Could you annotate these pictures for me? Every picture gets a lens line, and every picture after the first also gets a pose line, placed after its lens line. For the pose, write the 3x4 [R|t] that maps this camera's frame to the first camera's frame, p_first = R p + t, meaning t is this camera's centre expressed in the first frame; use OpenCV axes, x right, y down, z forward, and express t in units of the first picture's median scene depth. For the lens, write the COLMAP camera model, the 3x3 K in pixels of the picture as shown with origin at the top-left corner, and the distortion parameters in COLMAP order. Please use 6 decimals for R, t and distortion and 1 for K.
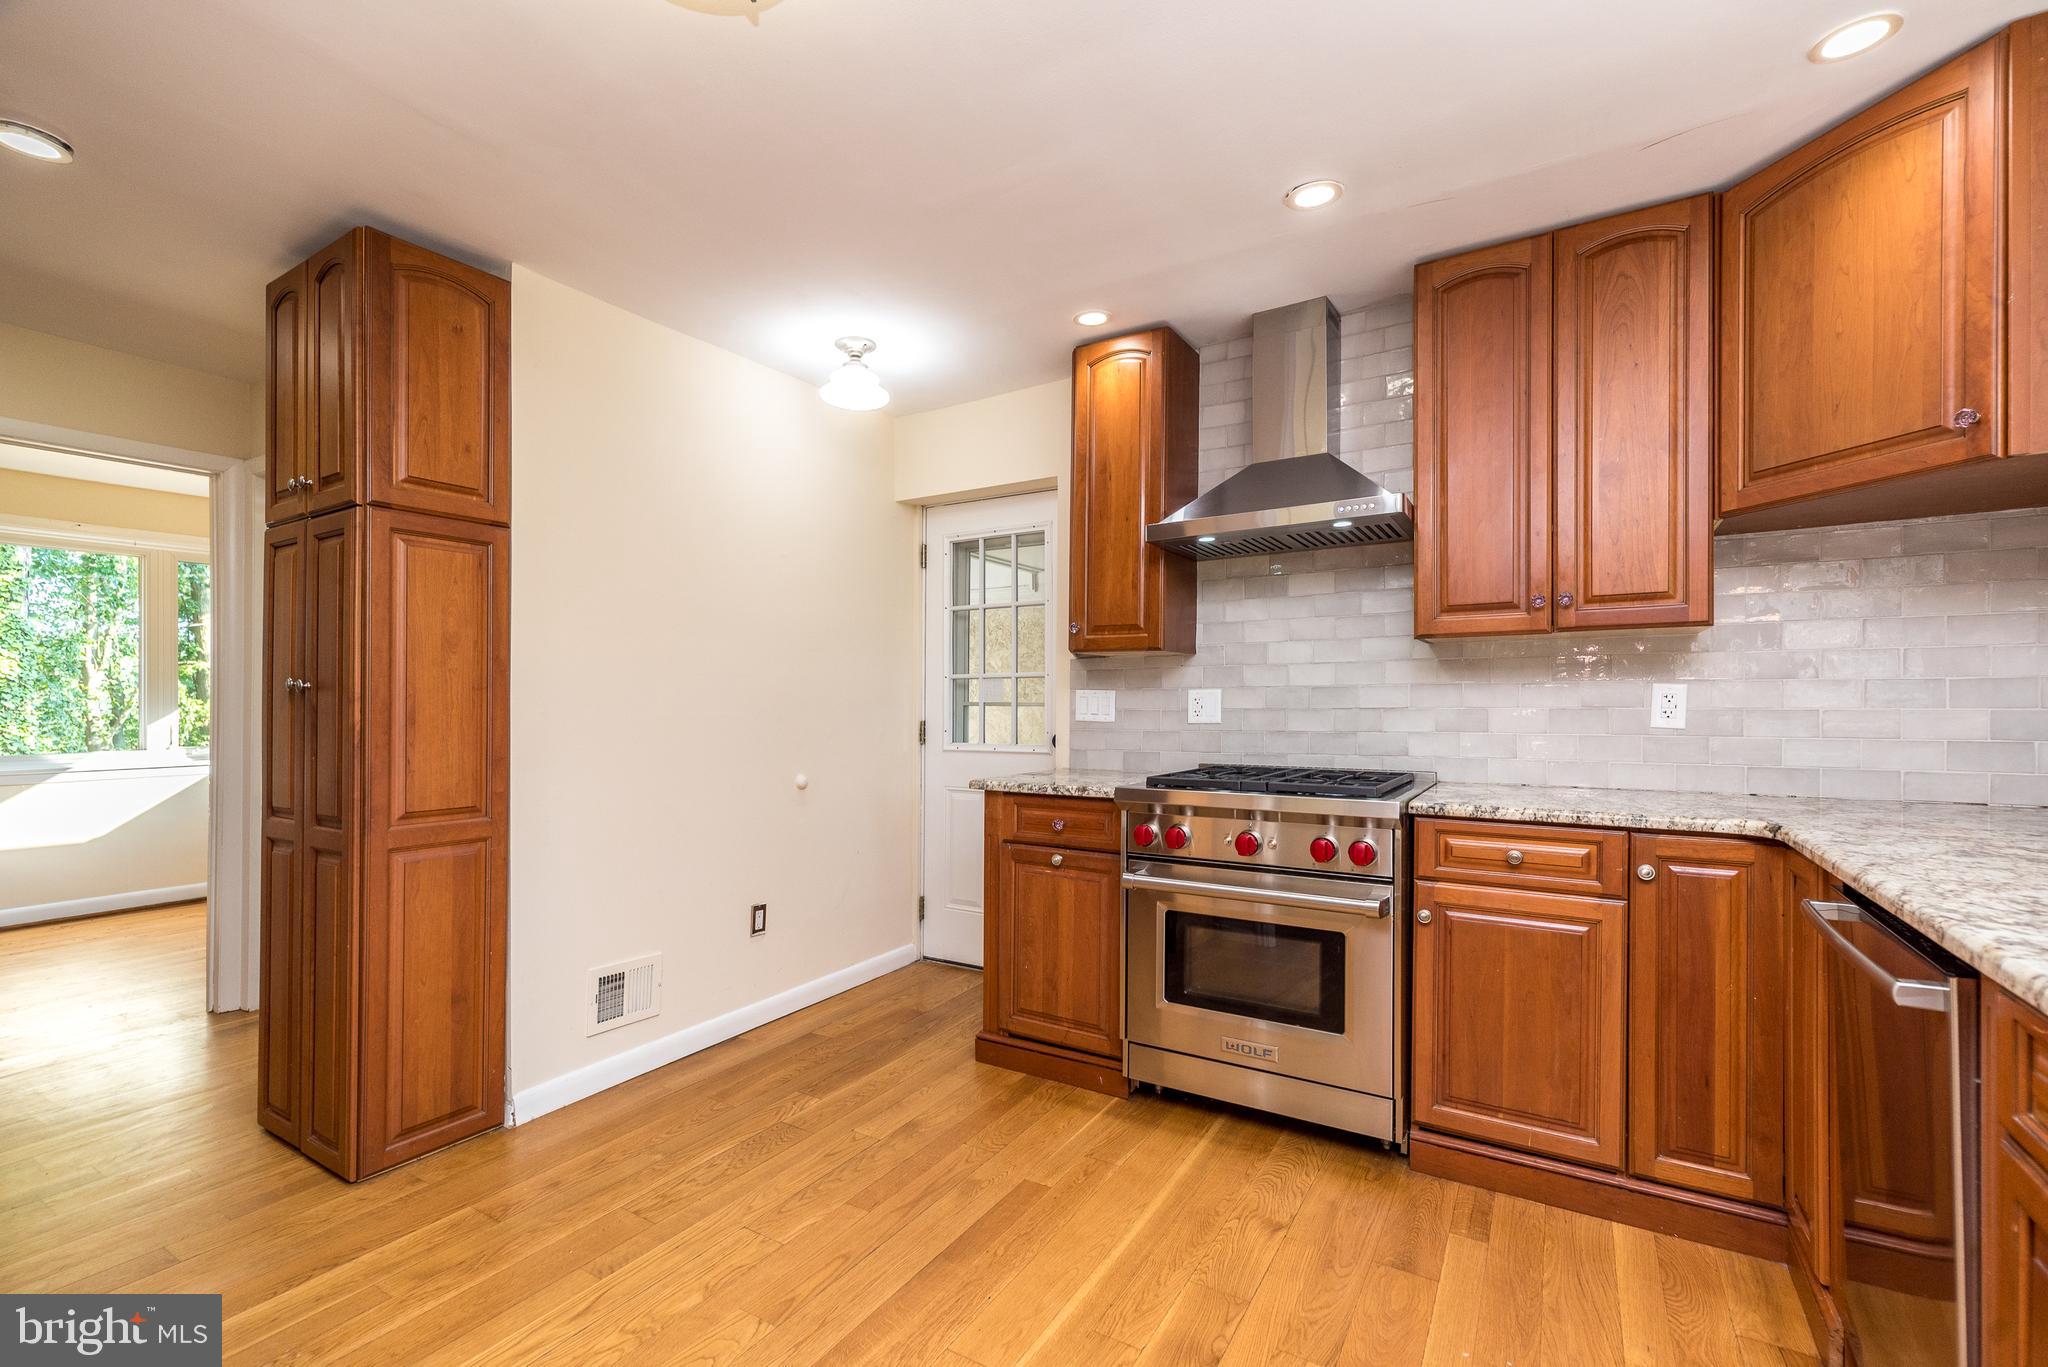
lens RADIAL K [[892.6, 0, 1028.2], [0, 892.6, 695.9], [0, 0, 1]] dist [0.006278, 0.000269]
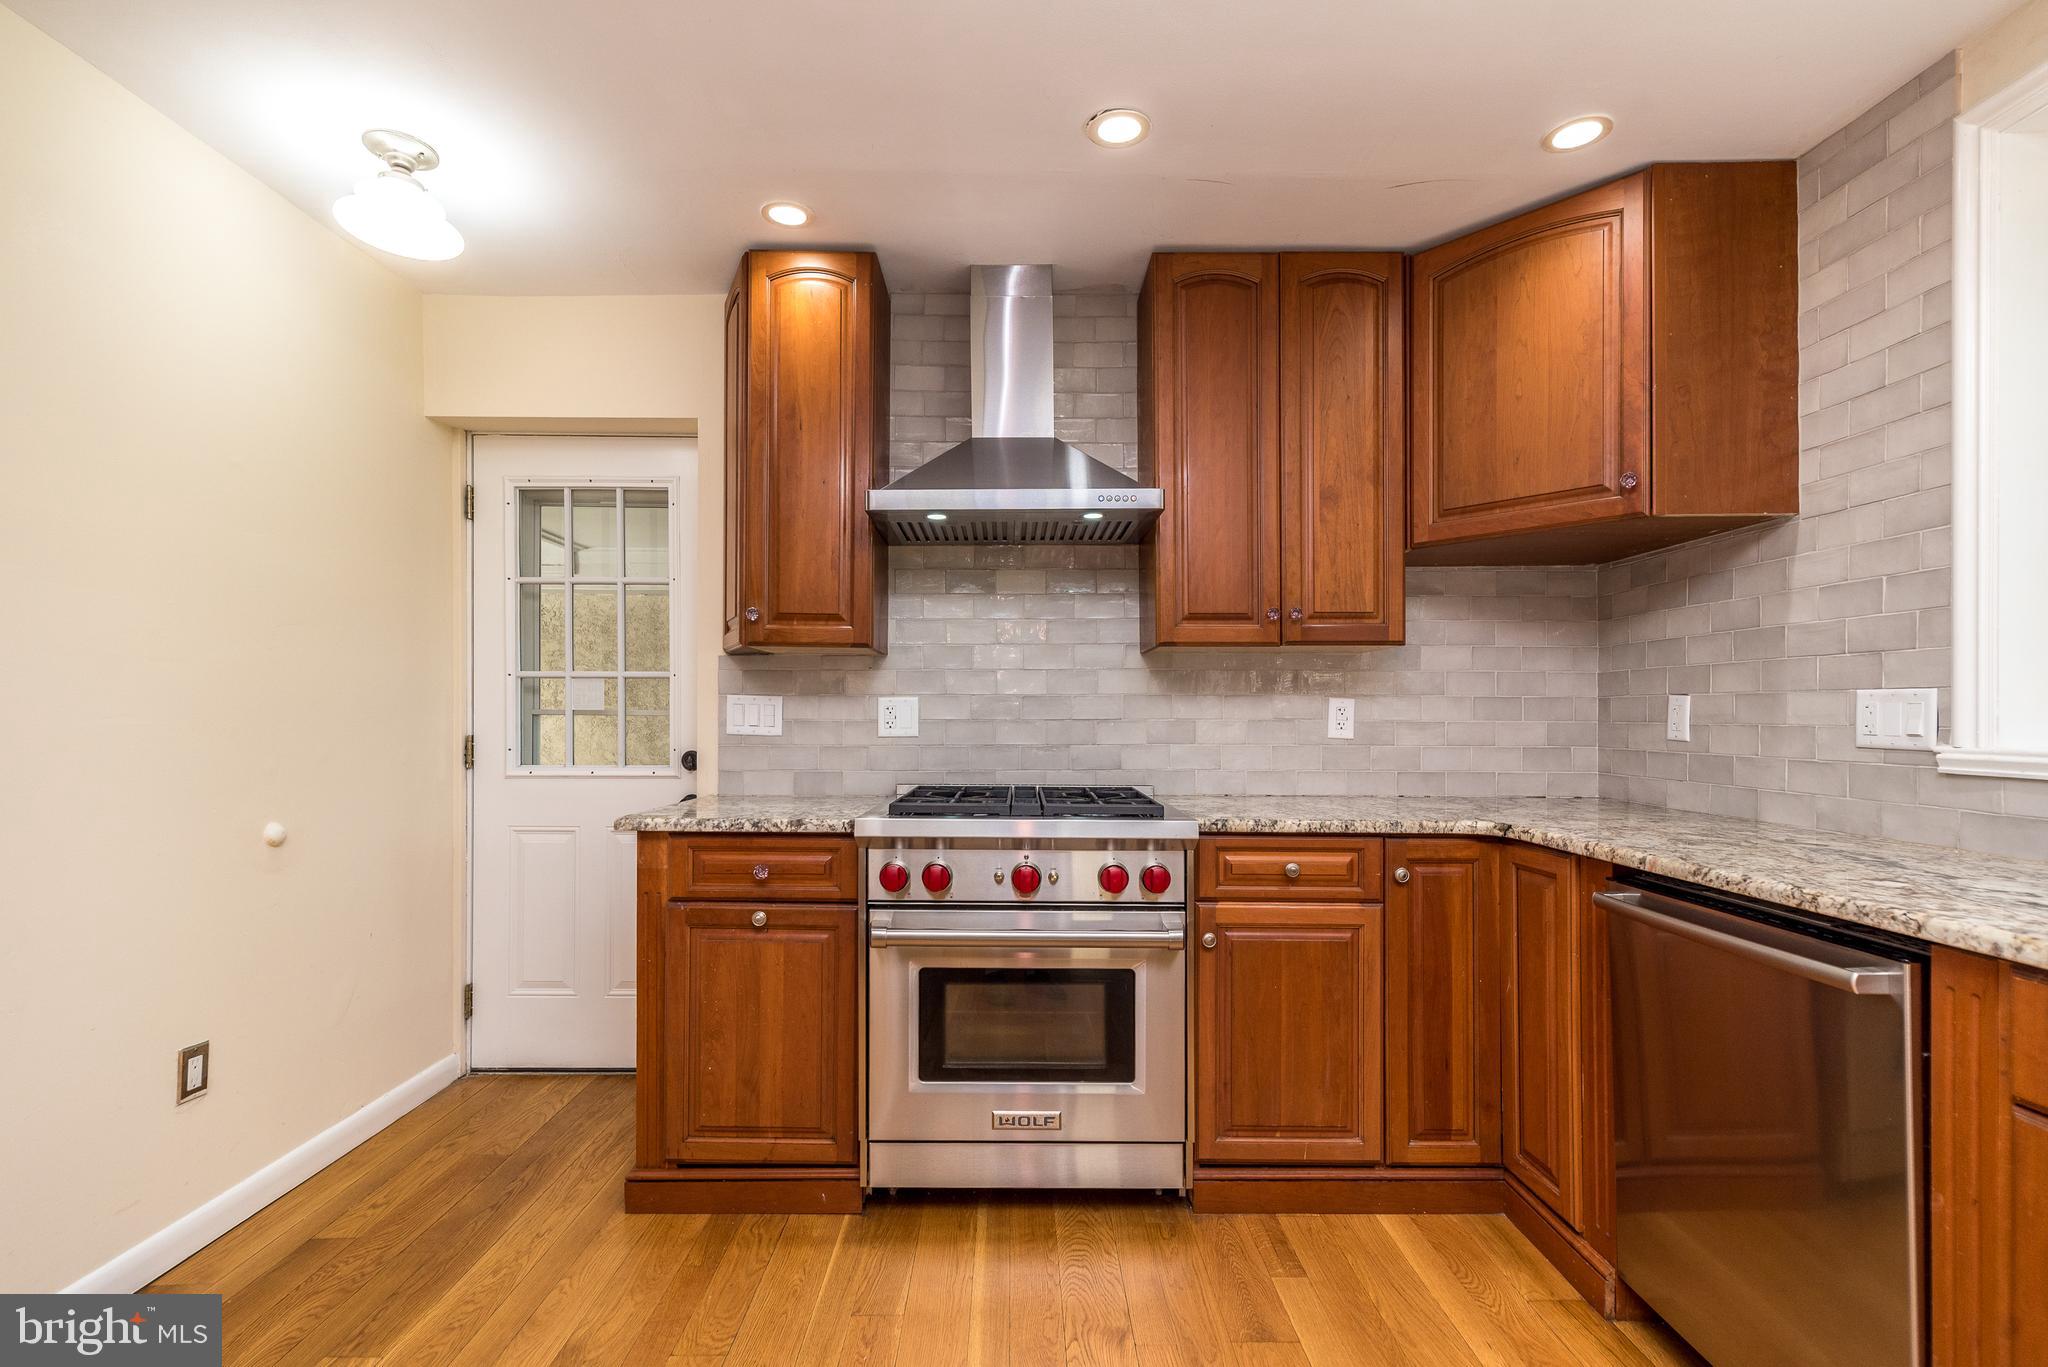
lens RADIAL K [[892.6, 0, 1009.2], [0, 892.6, 721.4], [0, 0, 1]] dist [0.006278, 0.000269]
pose [[0.851179, 0.004564, 0.524856, -0.208930], [-0.010547, 0.999909, 0.008410, 0.010046], [-0.524770, -0.012694, 0.851150, 0.287045]]
